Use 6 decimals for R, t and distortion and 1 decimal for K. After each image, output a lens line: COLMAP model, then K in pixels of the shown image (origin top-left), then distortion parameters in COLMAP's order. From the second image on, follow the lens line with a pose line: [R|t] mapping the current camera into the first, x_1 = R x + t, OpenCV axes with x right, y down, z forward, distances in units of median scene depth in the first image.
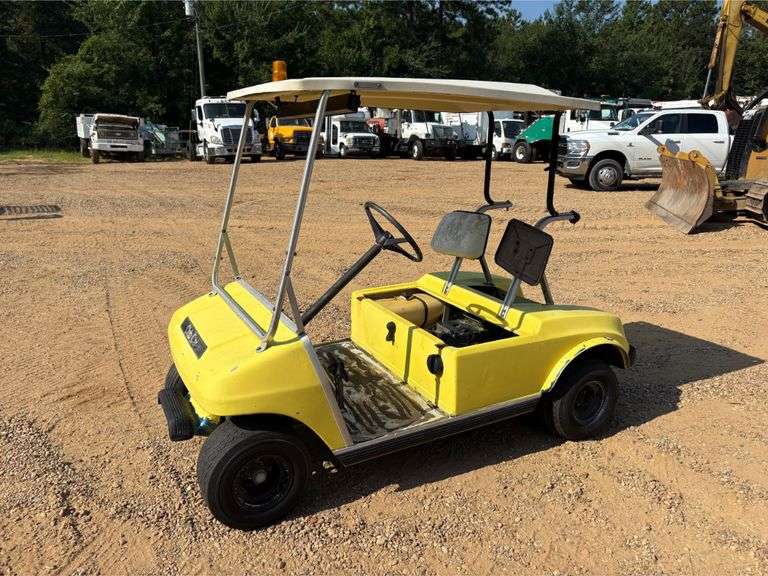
lens RADIAL K [[567.0, 0, 384.0], [0, 567.0, 288.0], [0, 0, 1]] dist [0.033223, -0.048098]
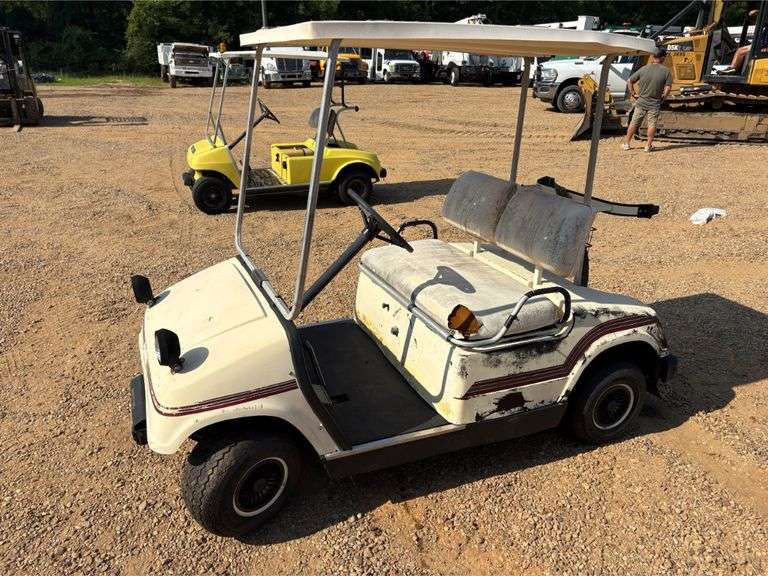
lens RADIAL K [[567.0, 0, 384.0], [0, 567.0, 288.0], [0, 0, 1]] dist [0.033223, -0.048098]
pose [[0.991650, 0.048033, -0.119682, 0.079880], [-0.033537, 0.992168, 0.120321, 0.033196], [0.124524, -0.115303, 0.985494, -0.141512]]
